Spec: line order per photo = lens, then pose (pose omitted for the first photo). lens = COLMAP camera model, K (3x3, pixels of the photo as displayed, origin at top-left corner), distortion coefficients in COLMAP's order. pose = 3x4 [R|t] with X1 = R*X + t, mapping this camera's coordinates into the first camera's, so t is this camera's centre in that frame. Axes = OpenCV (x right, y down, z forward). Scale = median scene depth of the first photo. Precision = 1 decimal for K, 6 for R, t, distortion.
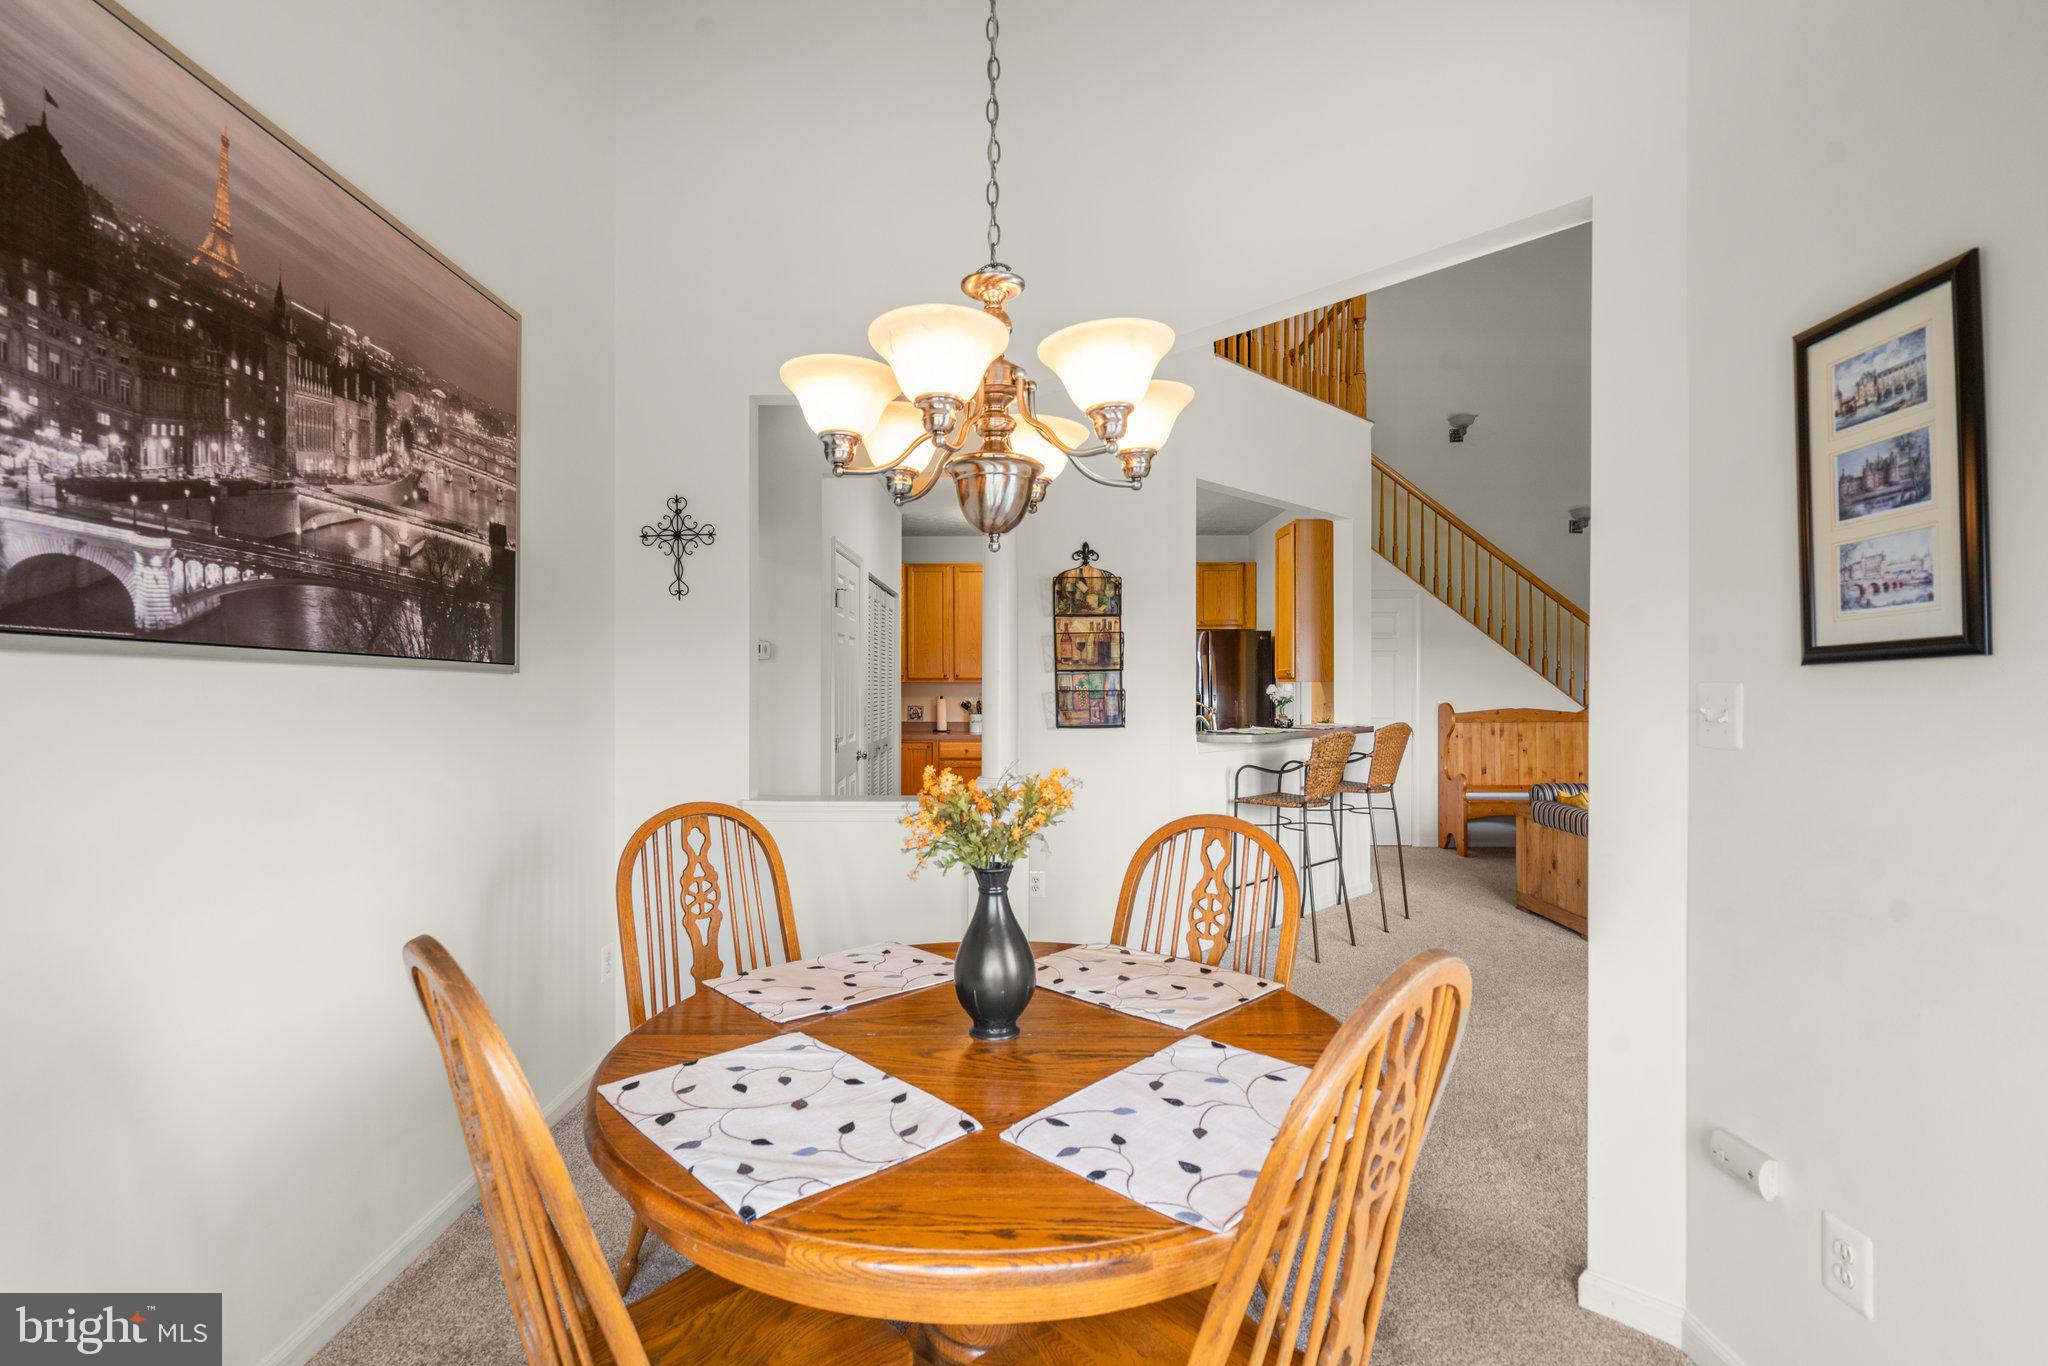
lens RADIAL K [[938.9, 0, 1006.8], [0, 938.9, 677.6], [0, 0, 1]] dist [-0.011061, 0.006490]
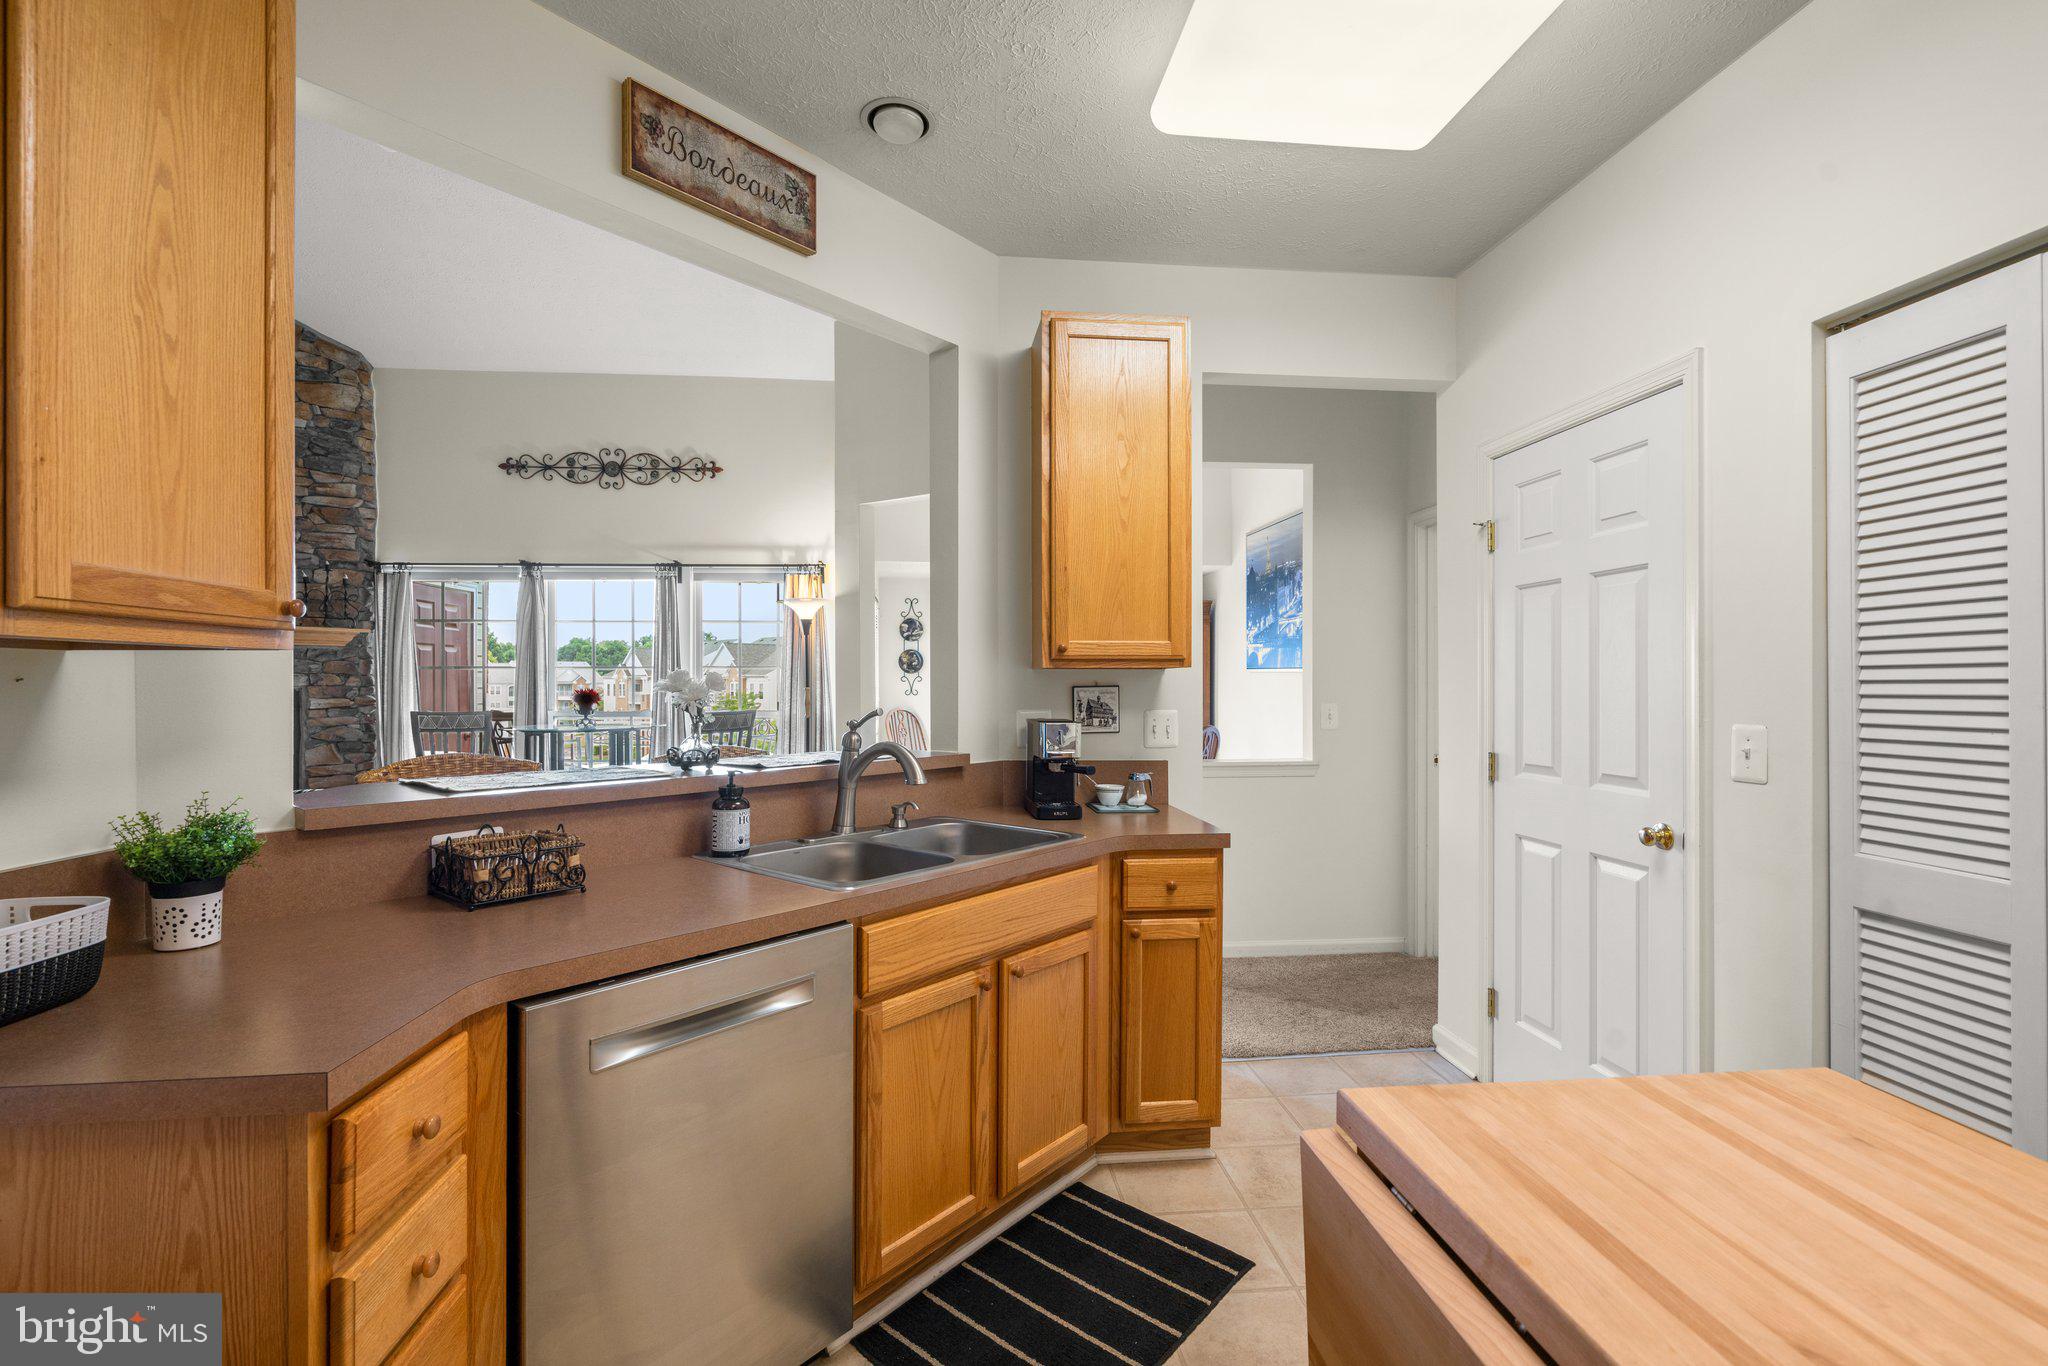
lens RADIAL K [[938.9, 0, 1018.7], [0, 938.9, 687.5], [0, 0, 1]] dist [-0.011061, 0.006490]
pose [[-0.993682, 0.003677, -0.112174, 0.492587], [0.004144, 0.999984, -0.003928, 0.043671], [0.112158, -0.004368, -0.993681, 3.733358]]
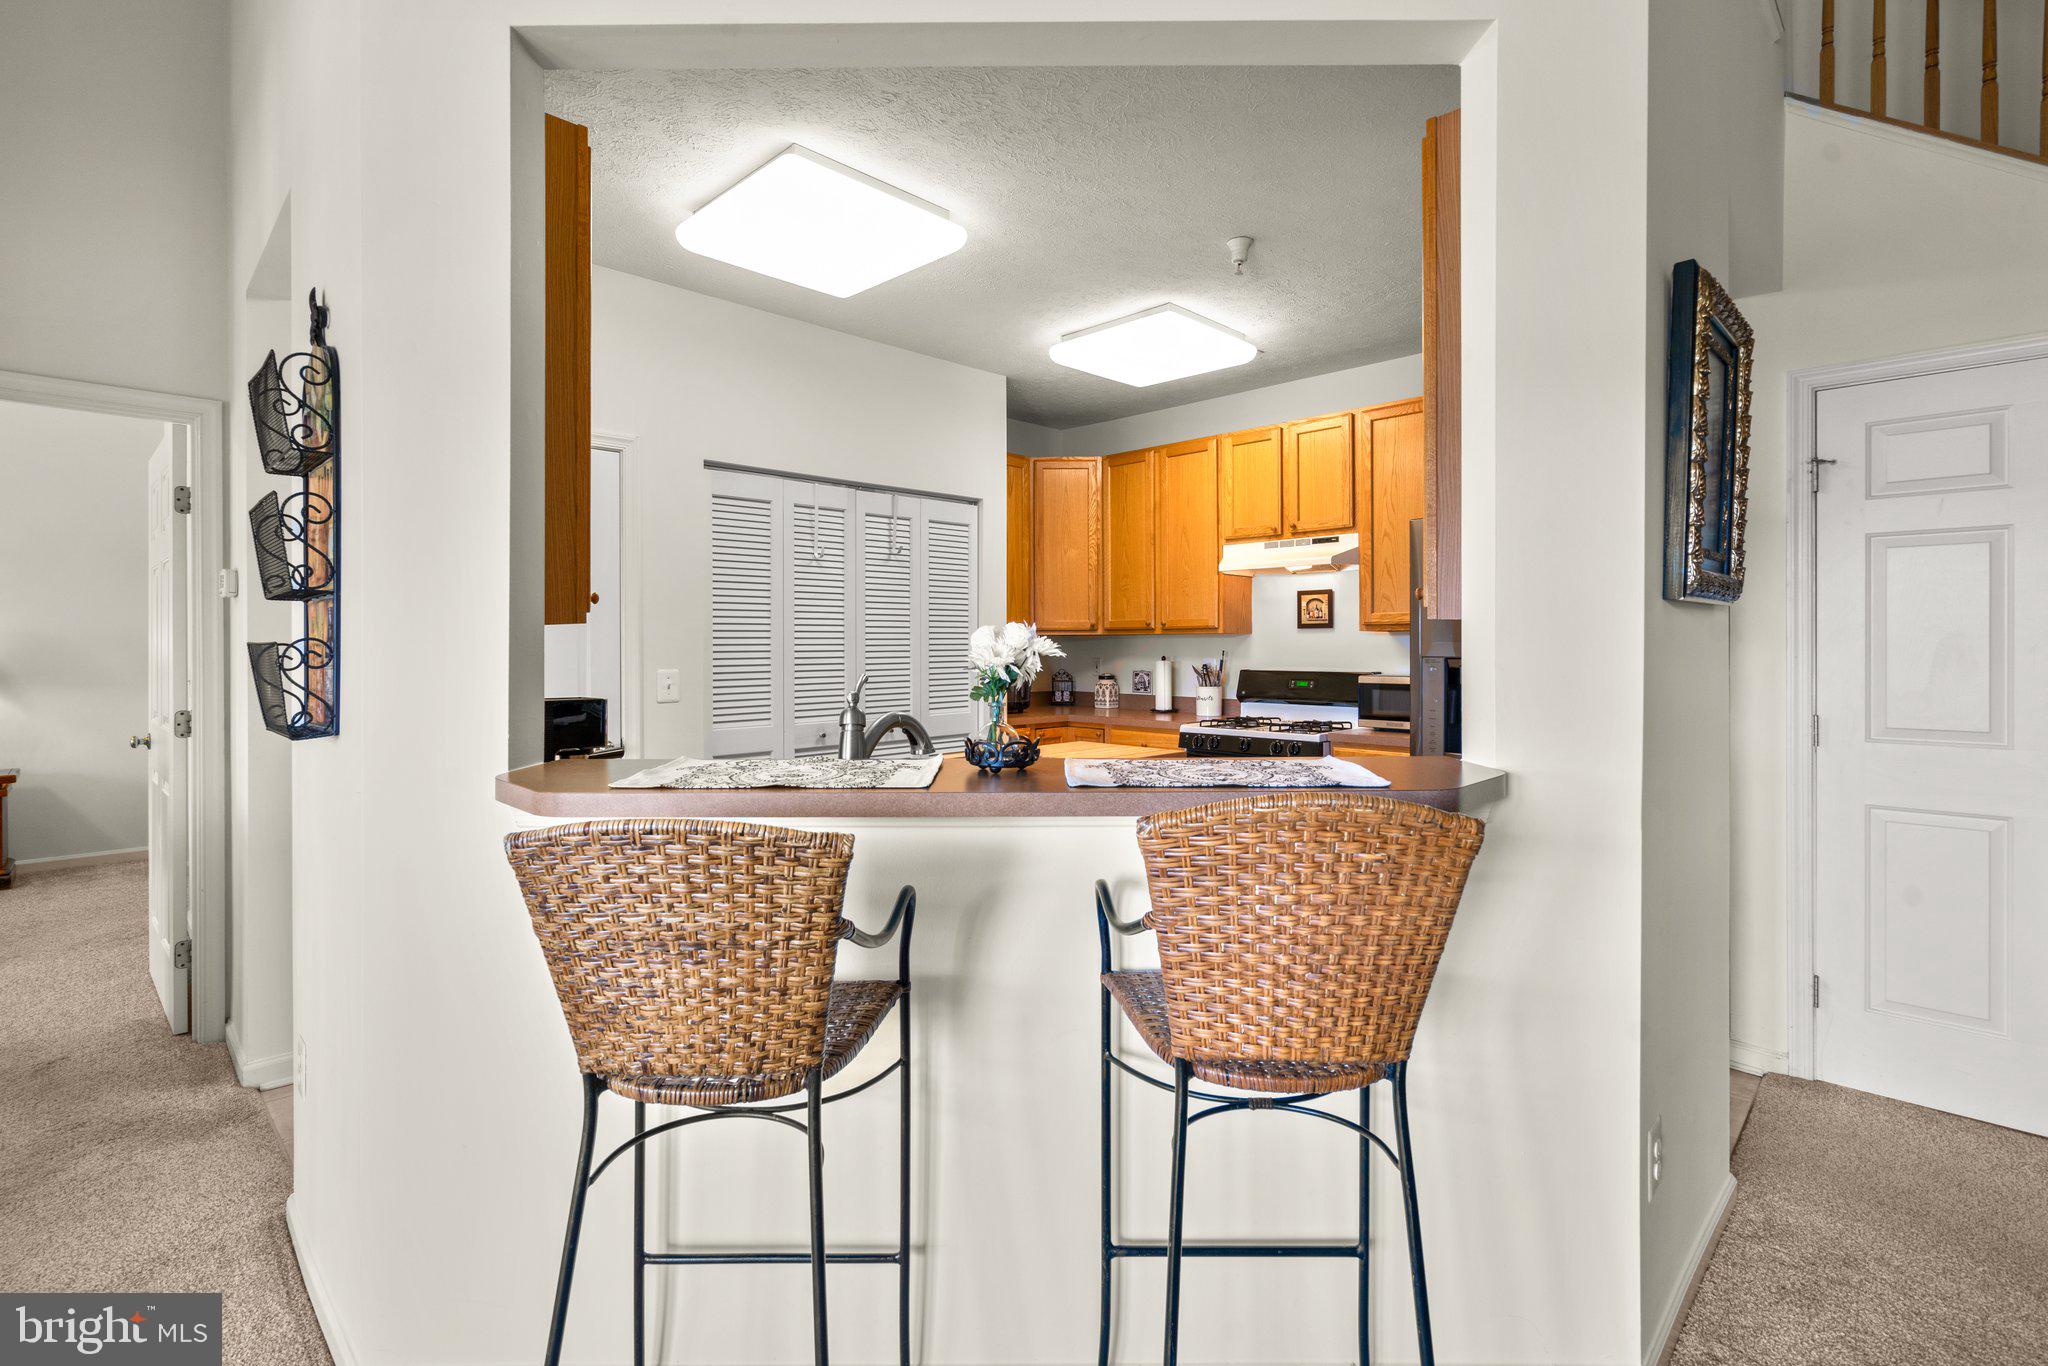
lens RADIAL K [[938.9, 0, 1035.3], [0, 938.9, 644.9], [0, 0, 1]] dist [-0.011061, 0.006490]
pose [[0.727451, 0.000301, -0.686160, 1.301266], [0.007315, 0.999940, 0.008193, 0.027070], [0.686121, -0.010979, 0.727405, 1.971605]]
